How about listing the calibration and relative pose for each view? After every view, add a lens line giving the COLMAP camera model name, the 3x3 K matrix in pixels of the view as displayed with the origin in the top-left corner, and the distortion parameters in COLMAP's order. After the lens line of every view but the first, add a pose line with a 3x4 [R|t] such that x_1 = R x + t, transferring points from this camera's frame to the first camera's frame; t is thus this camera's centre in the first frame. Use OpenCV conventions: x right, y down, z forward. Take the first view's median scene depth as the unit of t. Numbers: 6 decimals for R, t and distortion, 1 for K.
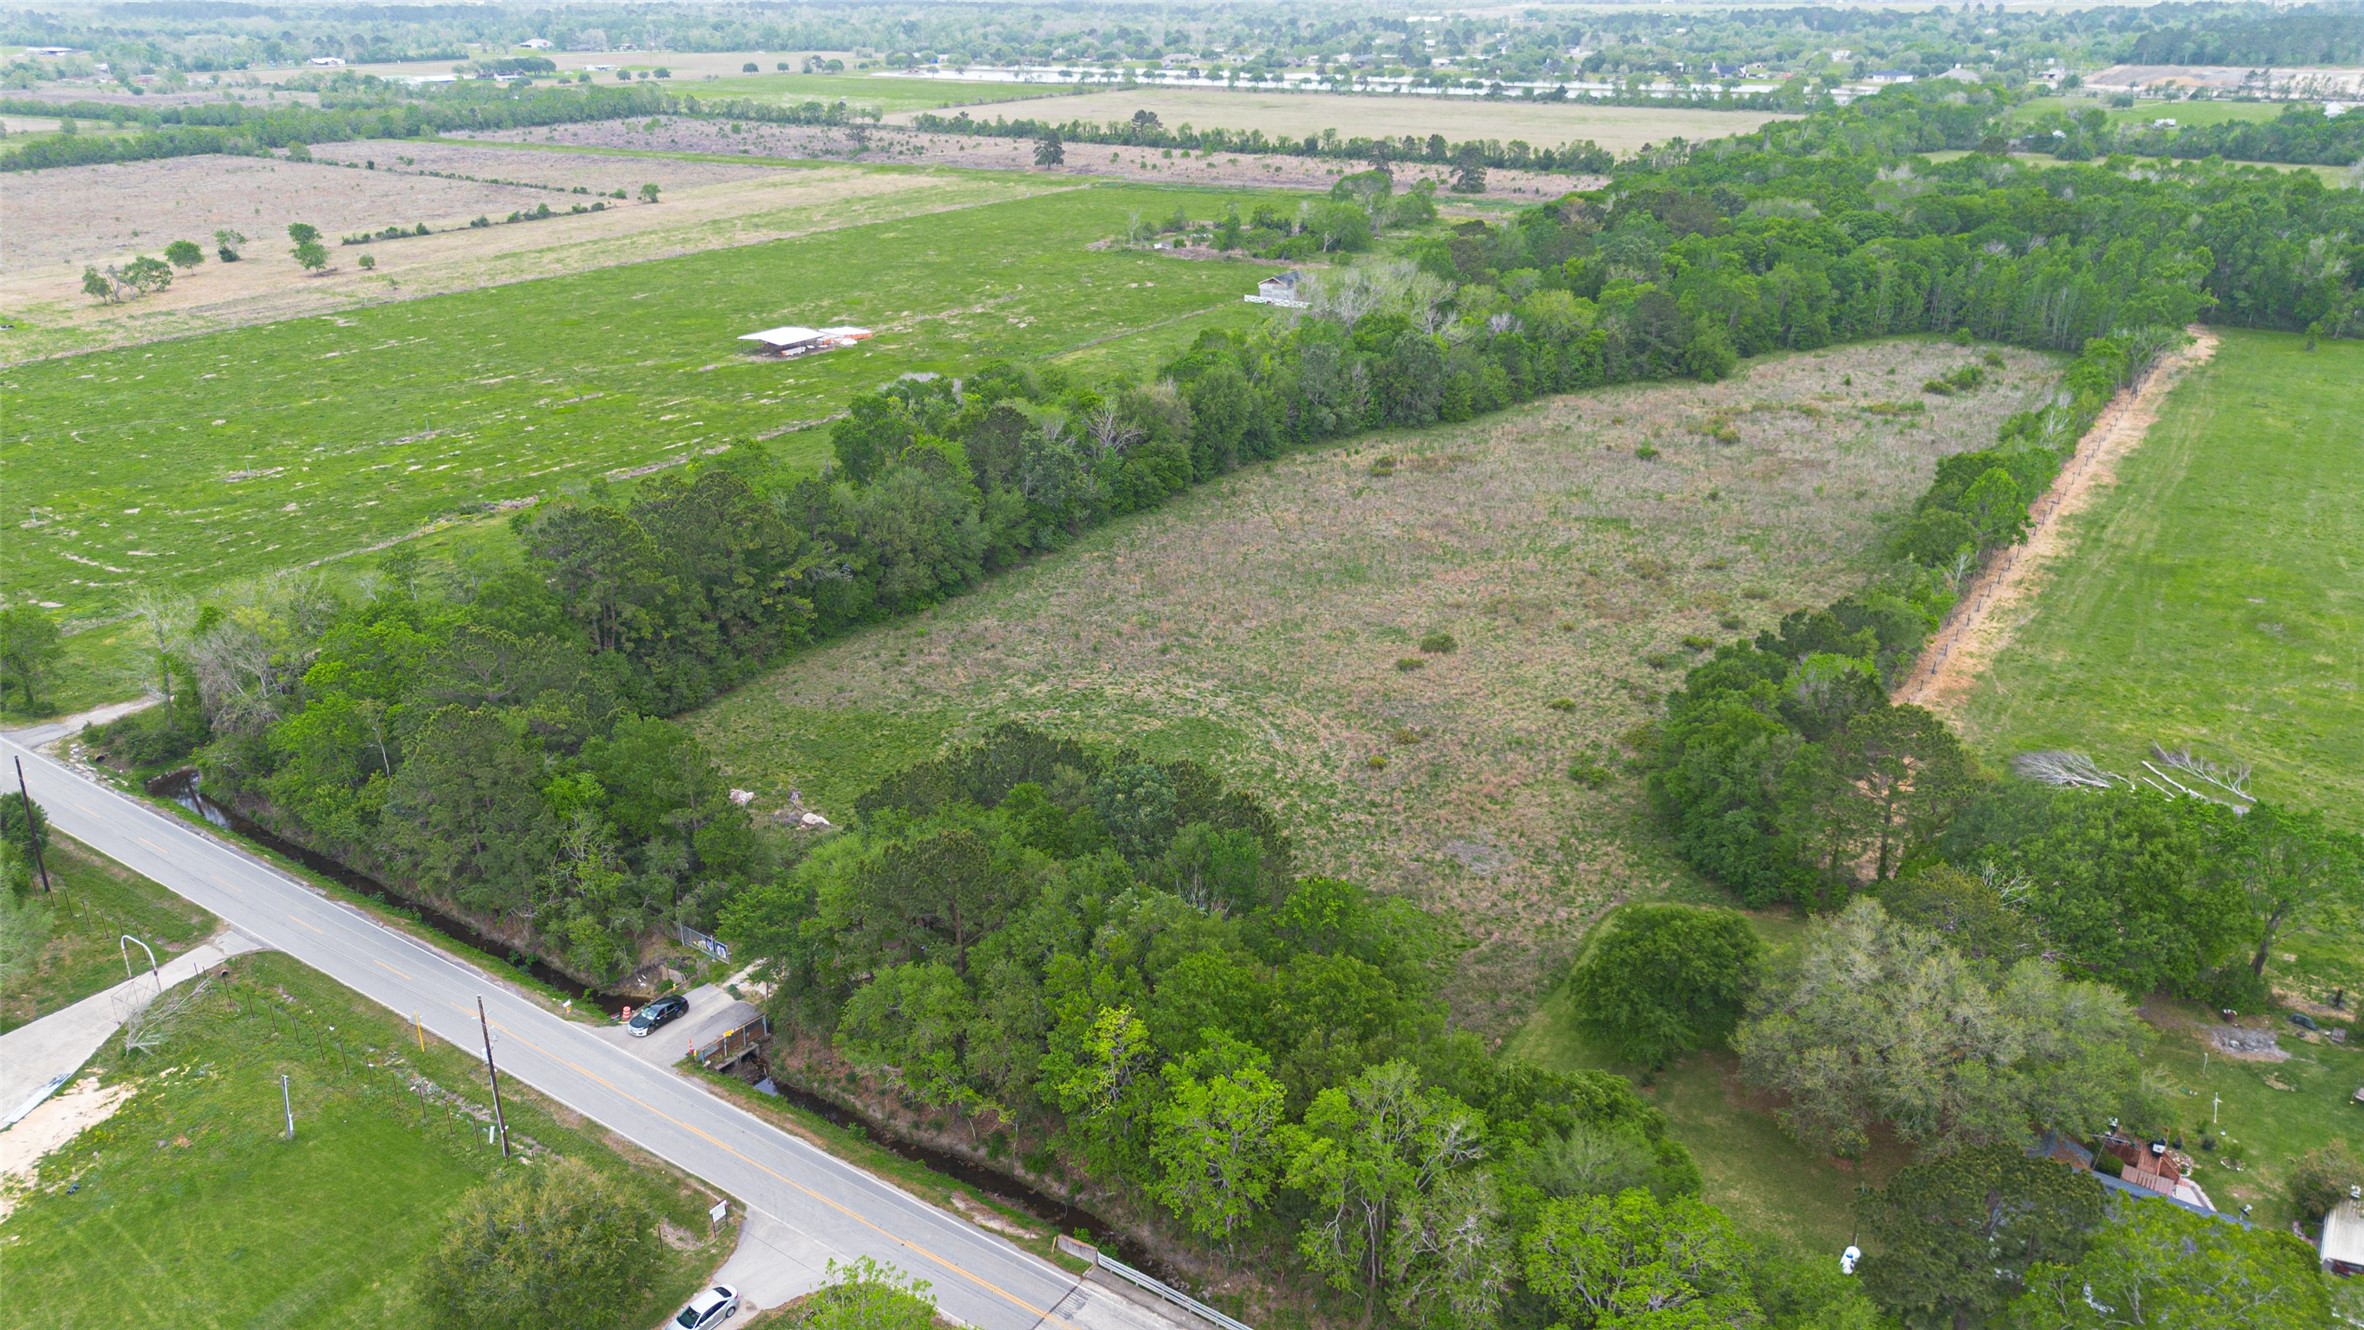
lens RADIAL K [[1674.5, 0, 1178.8], [0, 1674.5, 675.9], [0, 0, 1]] dist [0.065661, -0.059981]
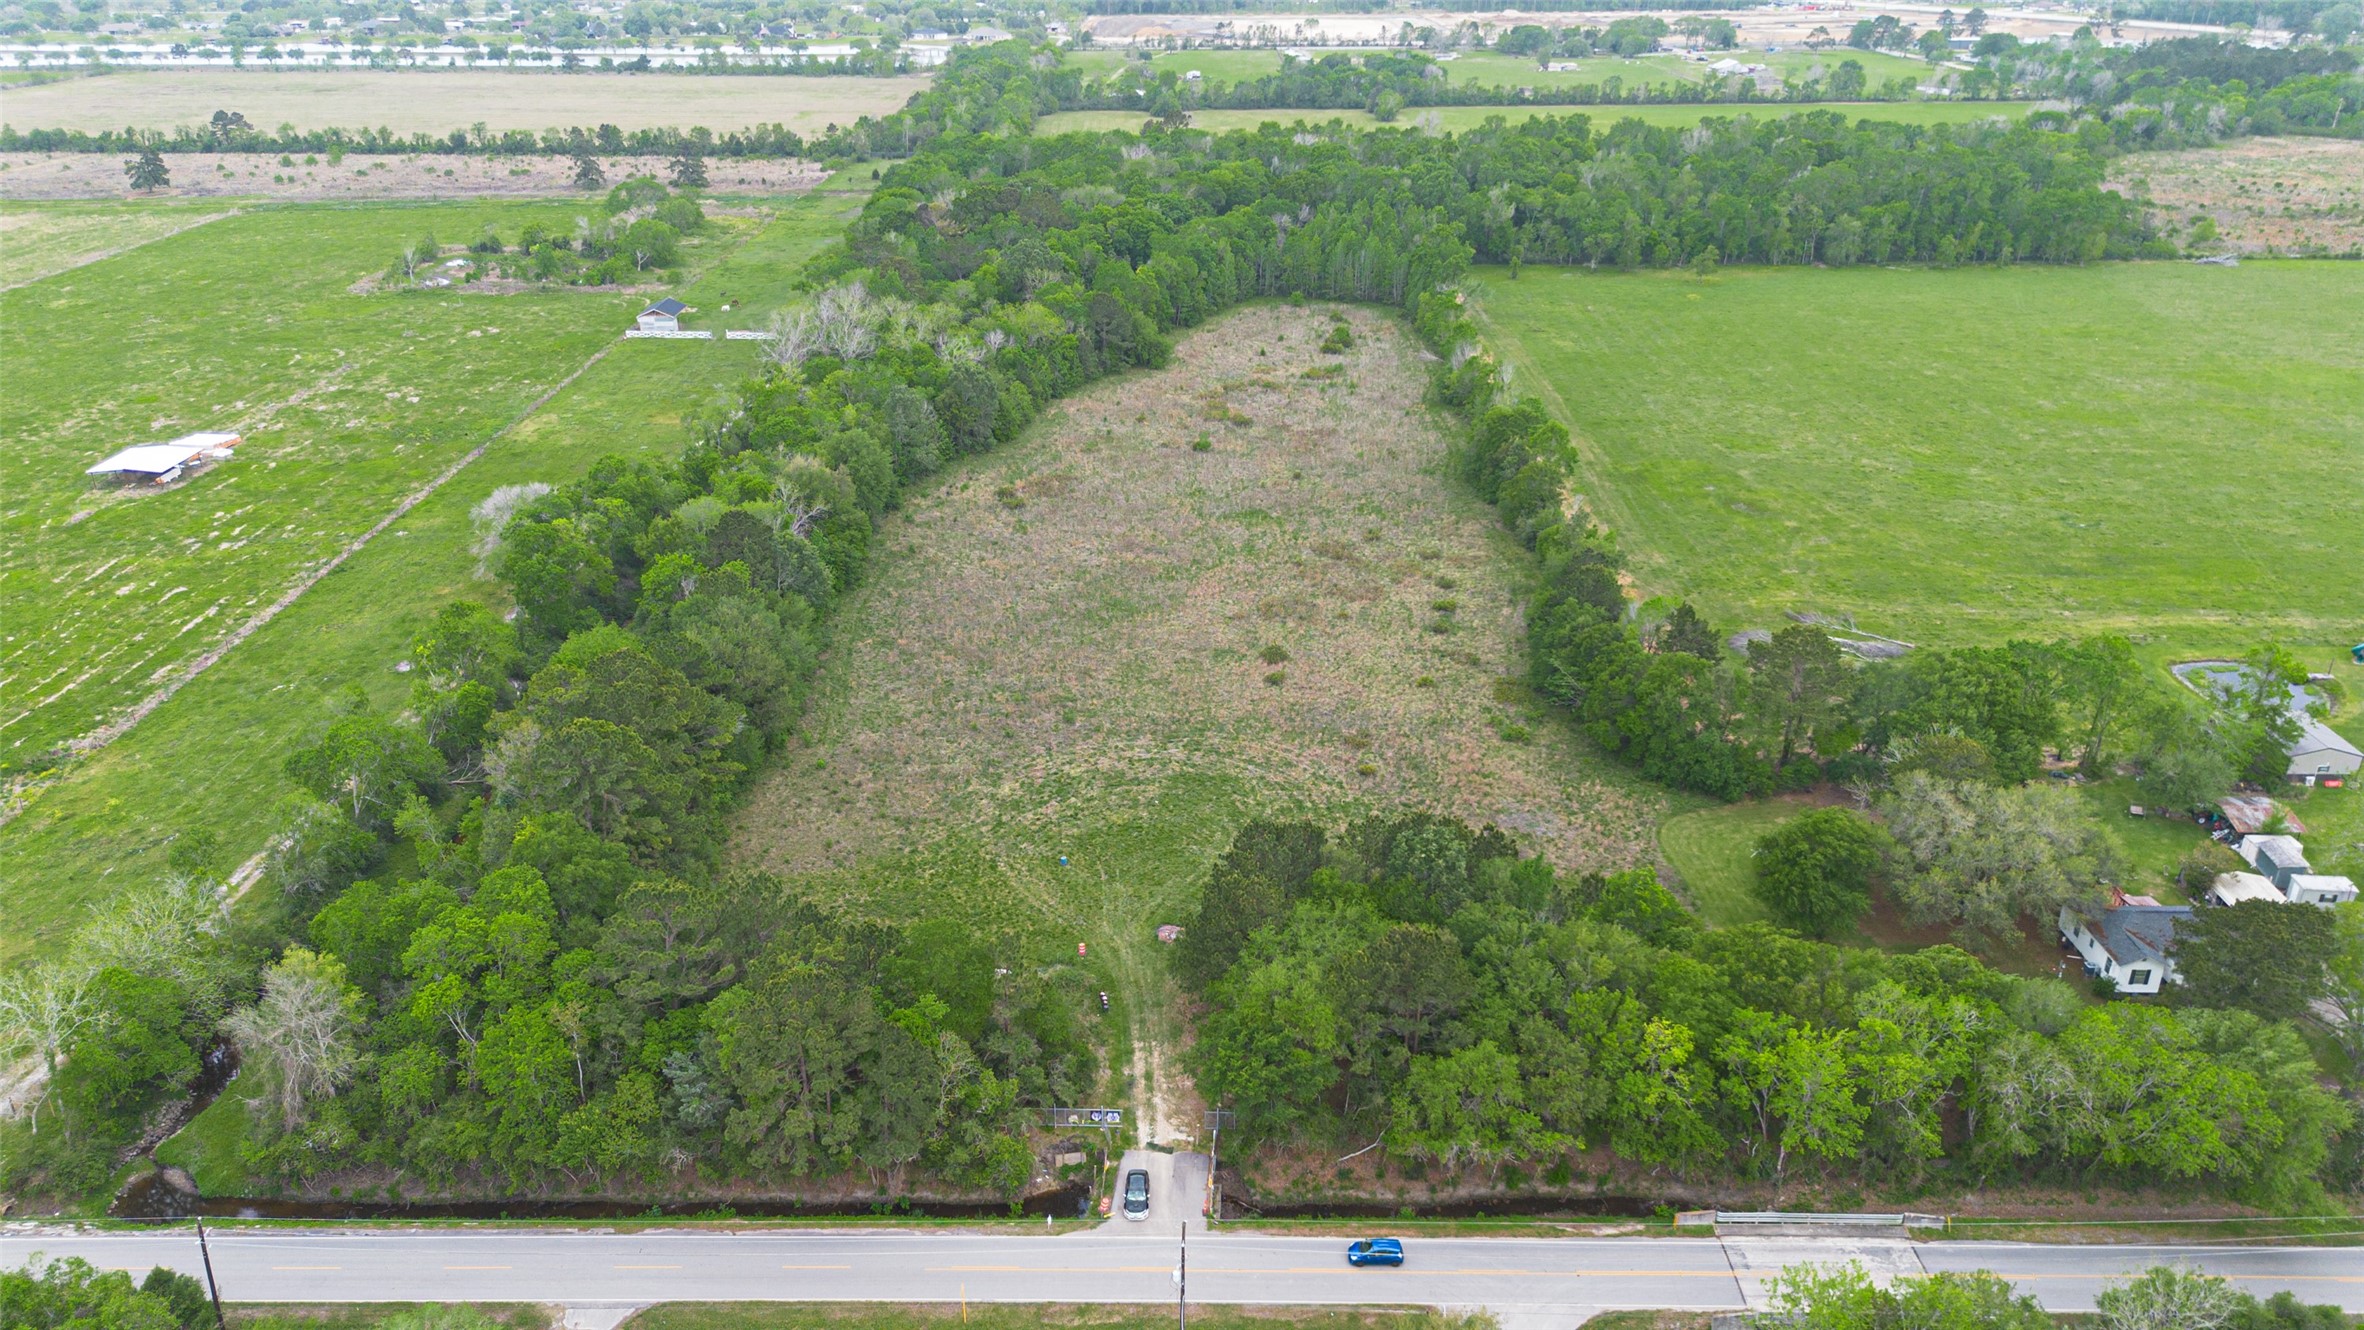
lens RADIAL K [[1674.5, 0, 1181.9], [0, 1674.5, 676.0], [0, 0, 1]] dist [0.065661, -0.059981]
pose [[0.828066, -0.232740, 0.510039, -0.386885], [0.215460, 0.972003, 0.093736, -0.101207], [-0.517576, 0.032273, 0.855029, 0.057999]]
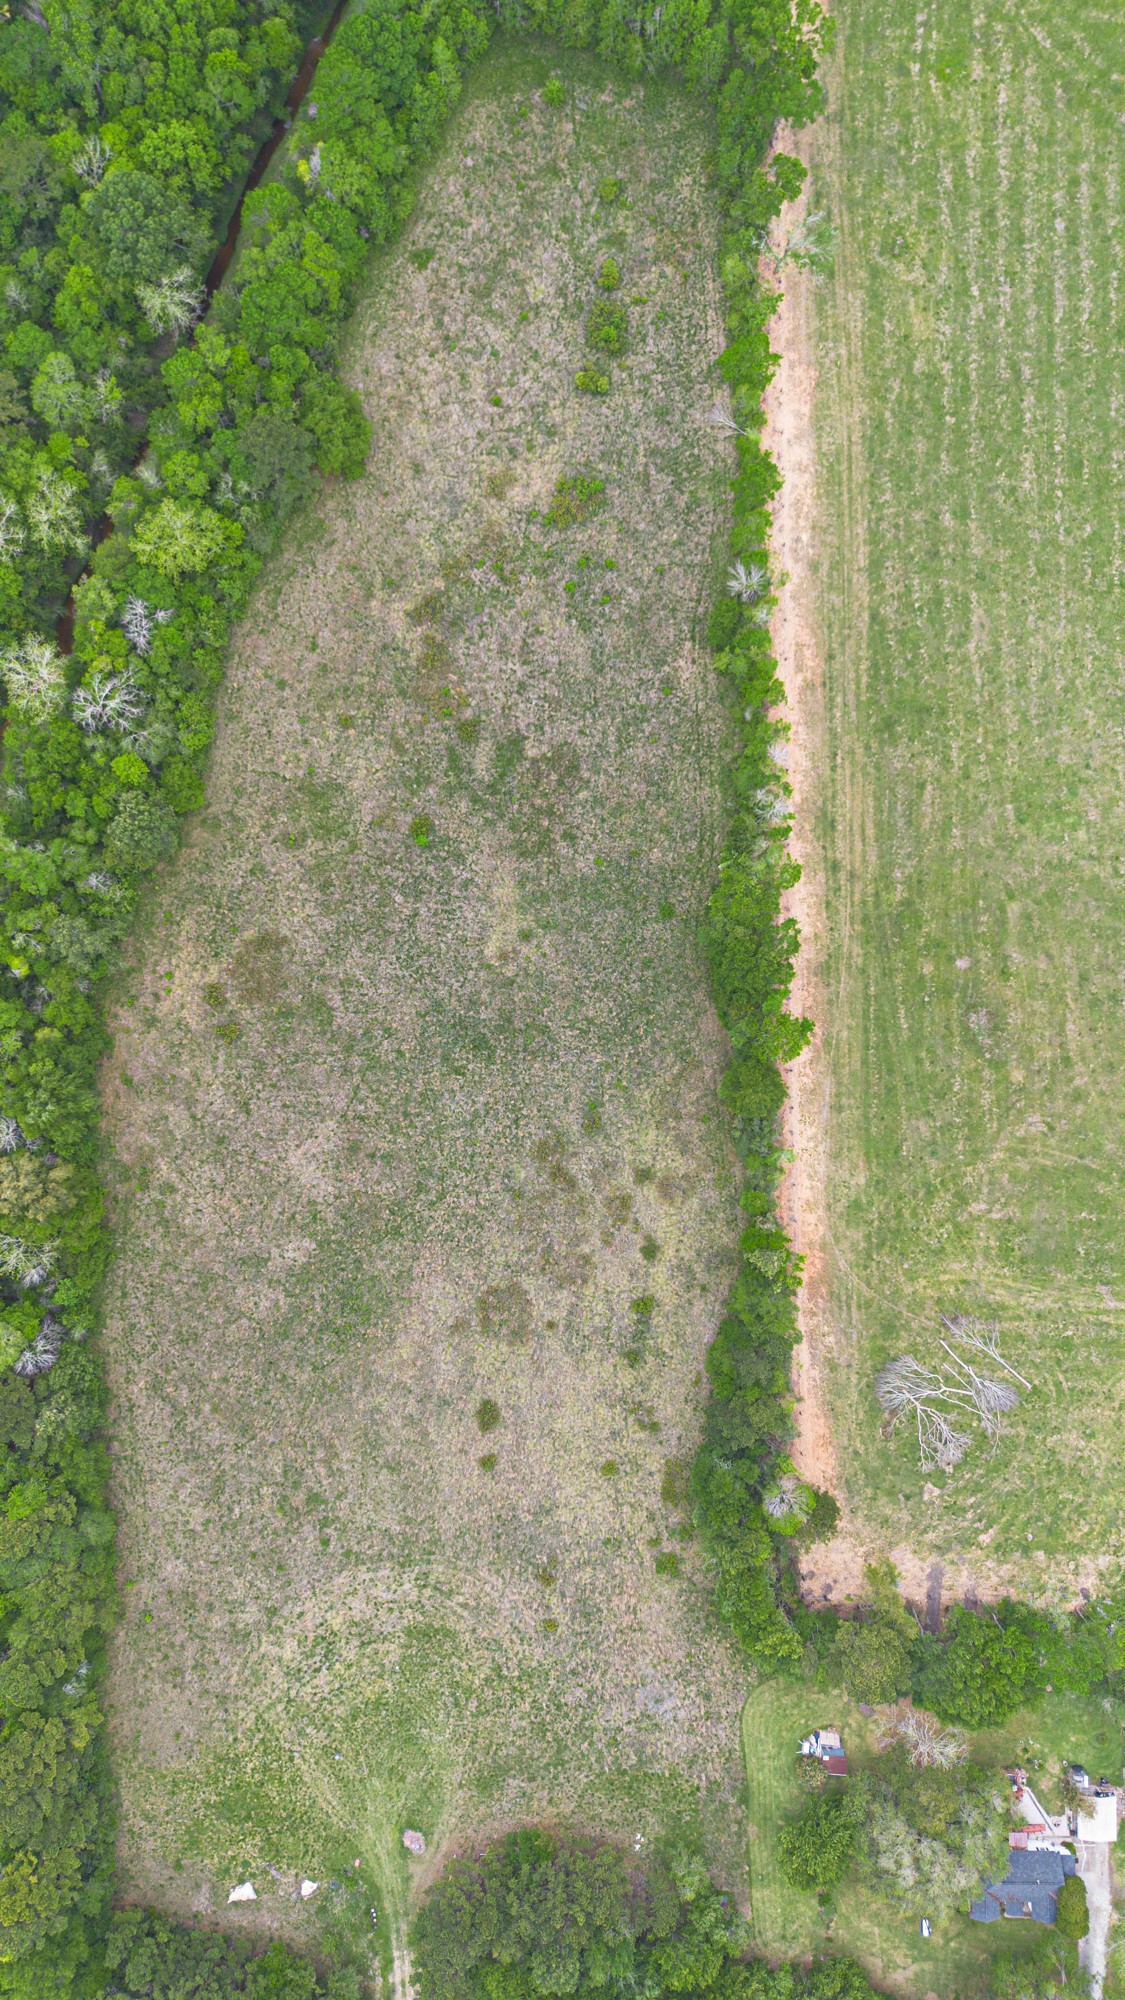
lens RADIAL K [[1416.7, 0, 573.0], [0, 1416.7, 1000.5], [0, 0, 1]] dist [0.065661, -0.059981]
pose [[0.813144, -0.582062, -0.000812, 0.330383], [0.244388, 0.340144, 0.908062, -0.938249], [-0.528272, -0.738584, 0.418835, 0.598388]]
